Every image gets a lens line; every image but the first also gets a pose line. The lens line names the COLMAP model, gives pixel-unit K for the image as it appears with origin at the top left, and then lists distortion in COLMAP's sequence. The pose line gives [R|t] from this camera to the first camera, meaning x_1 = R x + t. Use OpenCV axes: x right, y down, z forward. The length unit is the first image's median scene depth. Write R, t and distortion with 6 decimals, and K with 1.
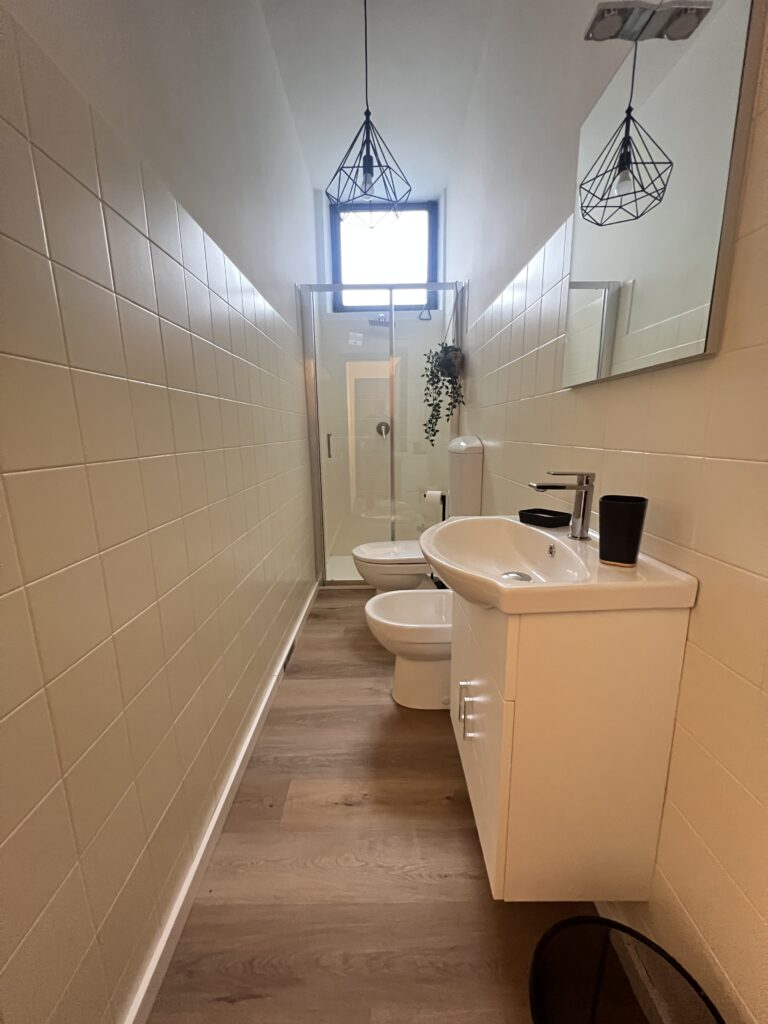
lens RADIAL K [[410.1, 0, 382.2], [0, 410.1, 517.3], [0, 0, 1]] dist [-0.003790, 0.000770]
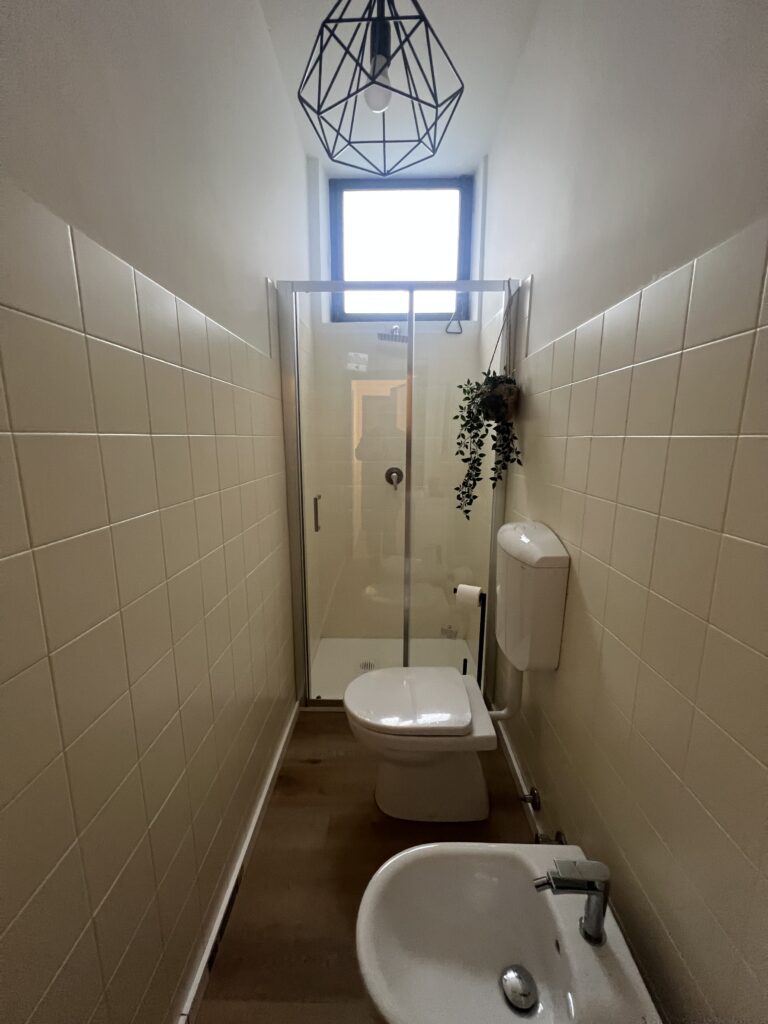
lens RADIAL K [[410.1, 0, 384.8], [0, 410.1, 511.3], [0, 0, 1]] dist [-0.003790, 0.000770]
pose [[0.999647, 0.020509, -0.016887, -0.003433], [-0.020775, 0.999660, -0.015733, -0.173636], [0.016559, 0.016078, 0.999734, 0.319078]]
